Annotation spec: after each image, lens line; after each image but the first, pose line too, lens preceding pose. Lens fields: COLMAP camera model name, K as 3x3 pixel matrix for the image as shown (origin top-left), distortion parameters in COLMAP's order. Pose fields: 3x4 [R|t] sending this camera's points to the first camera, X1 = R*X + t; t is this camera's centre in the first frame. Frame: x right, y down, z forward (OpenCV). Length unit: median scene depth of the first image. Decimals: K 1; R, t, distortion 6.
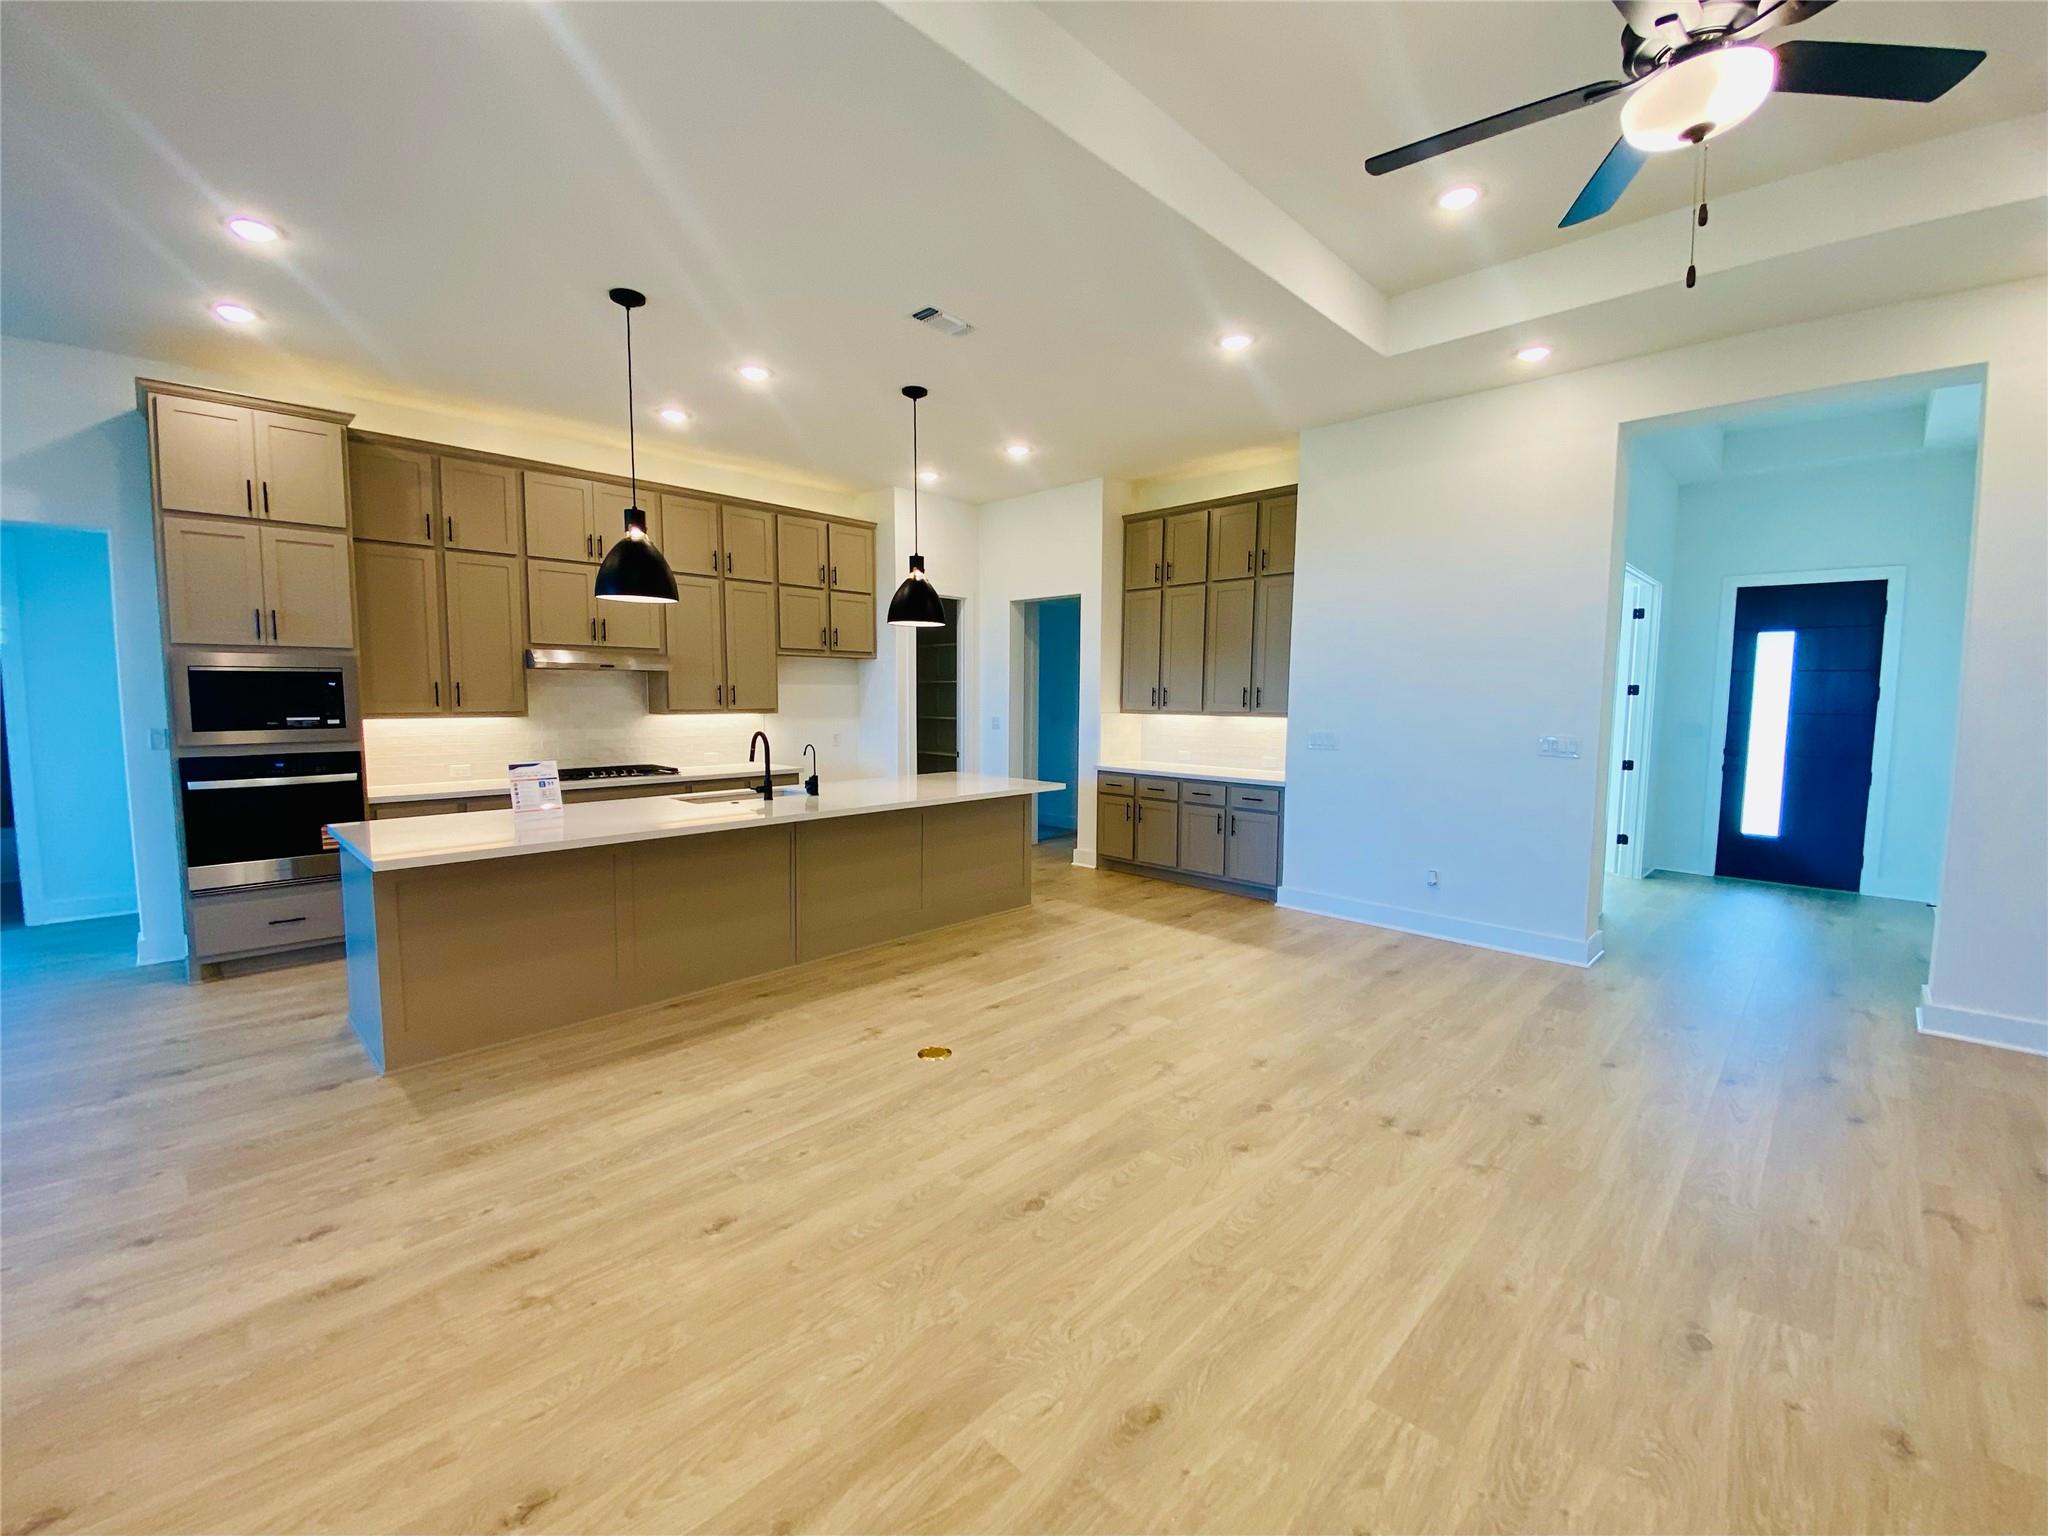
lens RADIAL K [[846.2, 0, 1024.0], [0, 846.2, 768.0], [0, 0, 1]] dist [-0.002028, -0.012770]
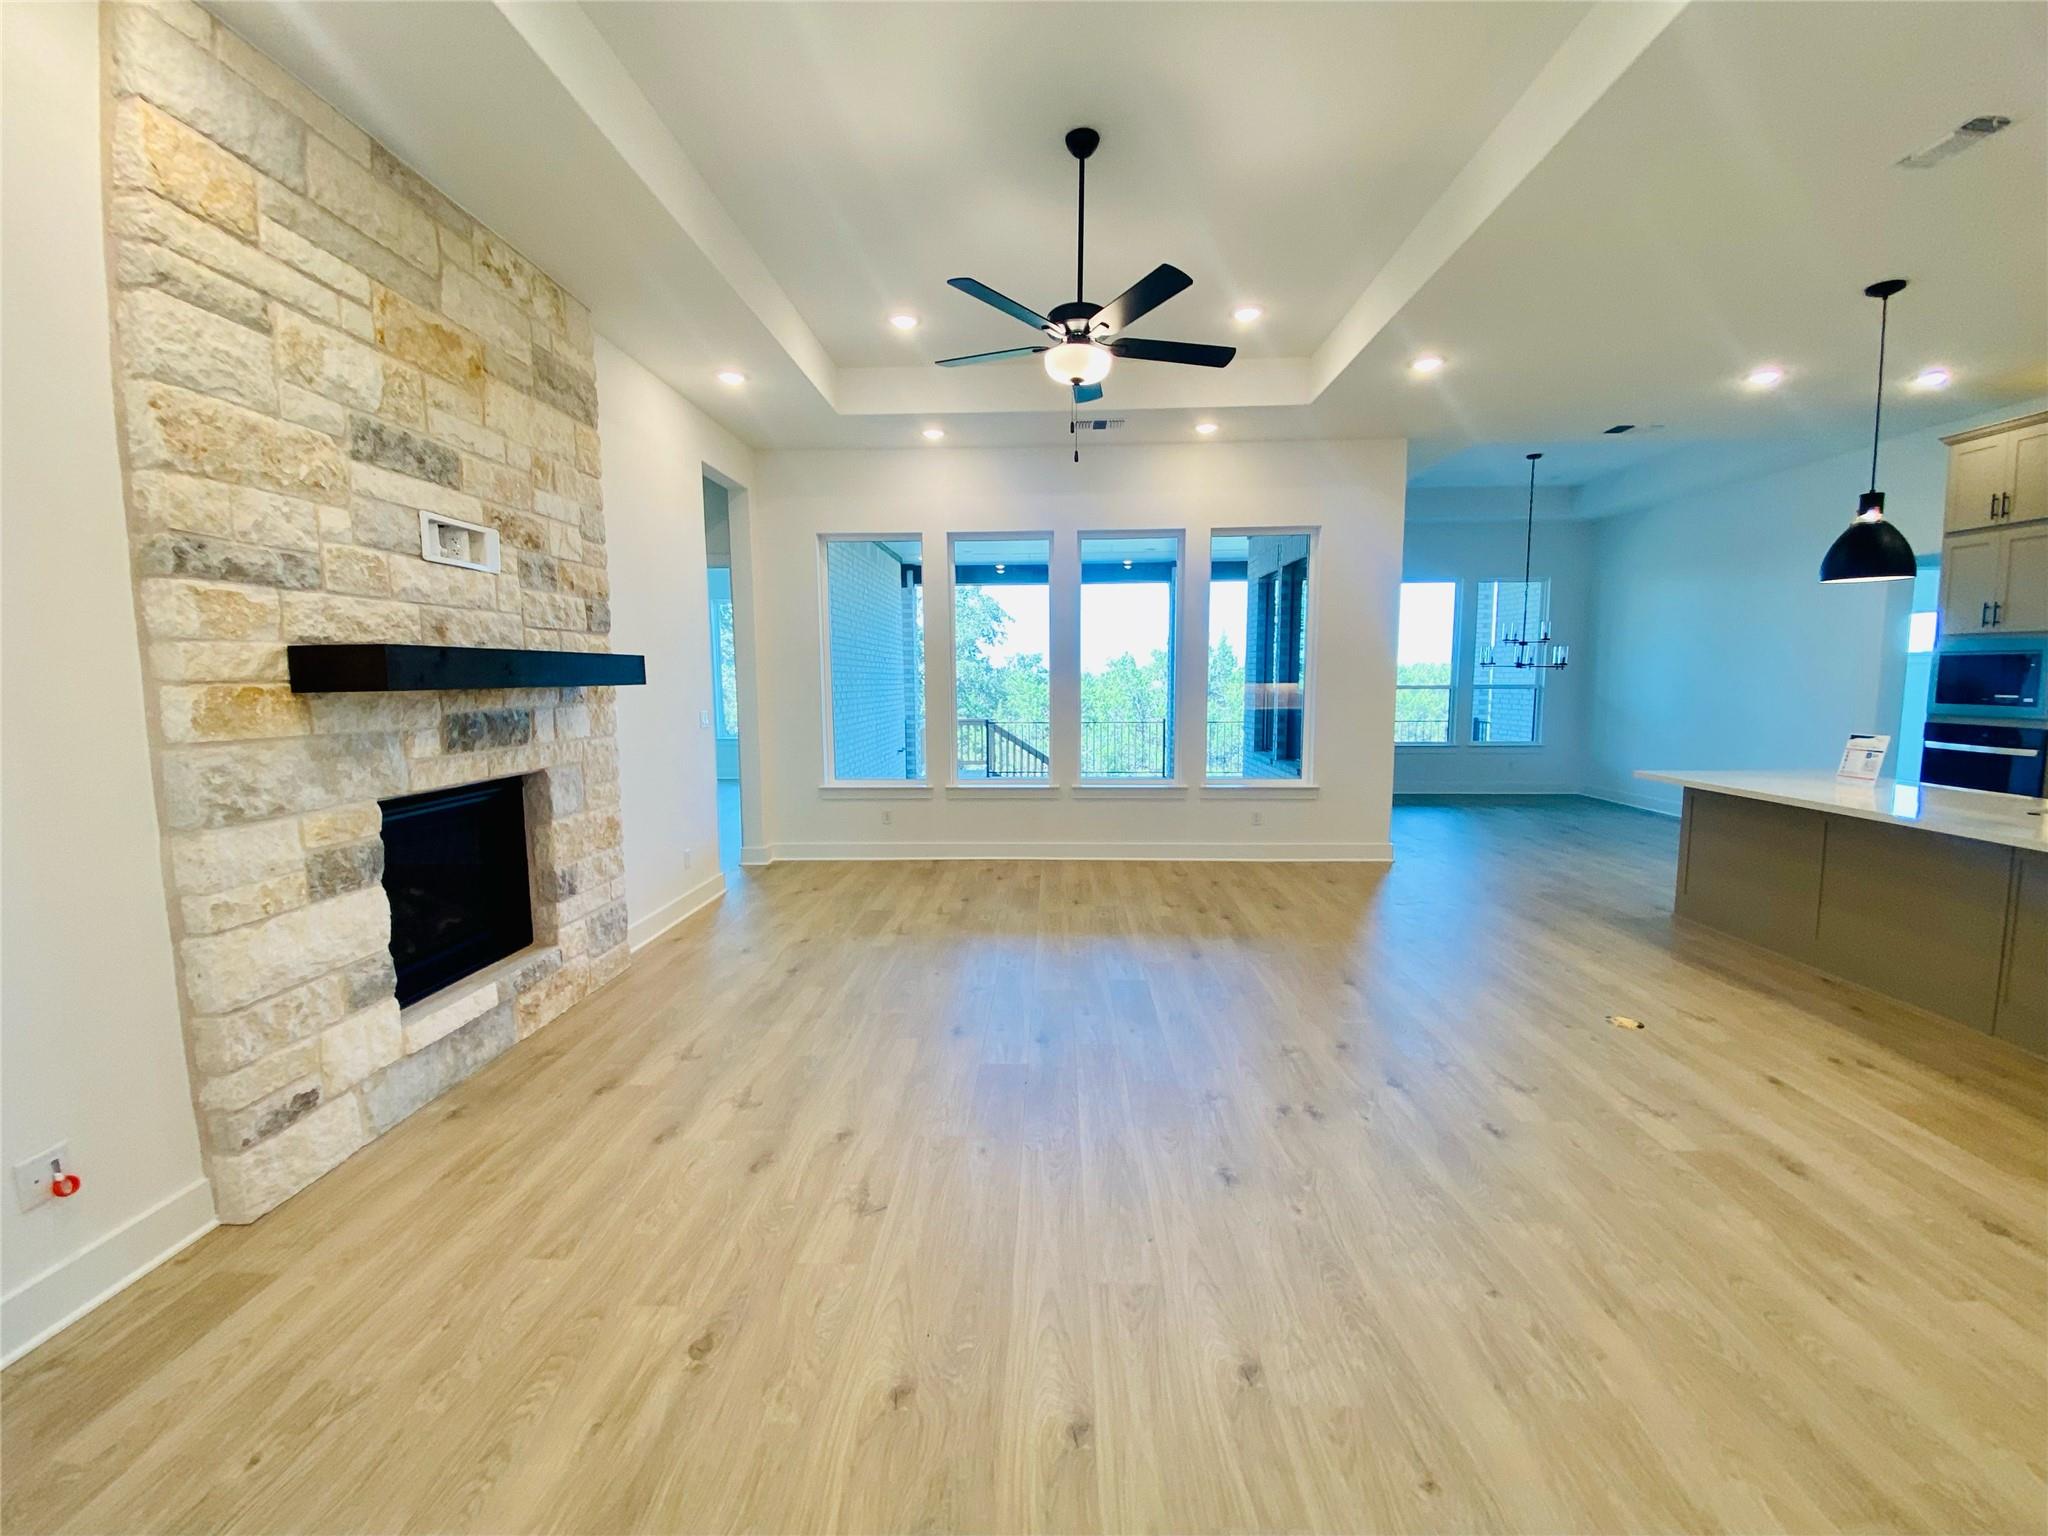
lens RADIAL K [[846.2, 0, 1024.0], [0, 846.2, 768.0], [0, 0, 1]] dist [-0.002028, -0.012770]
pose [[-0.735615, 0.076811, -0.673031, 0.754488], [-0.058936, 0.982526, 0.176549, -0.072240], [0.674832, 0.169538, -0.718233, 0.814857]]
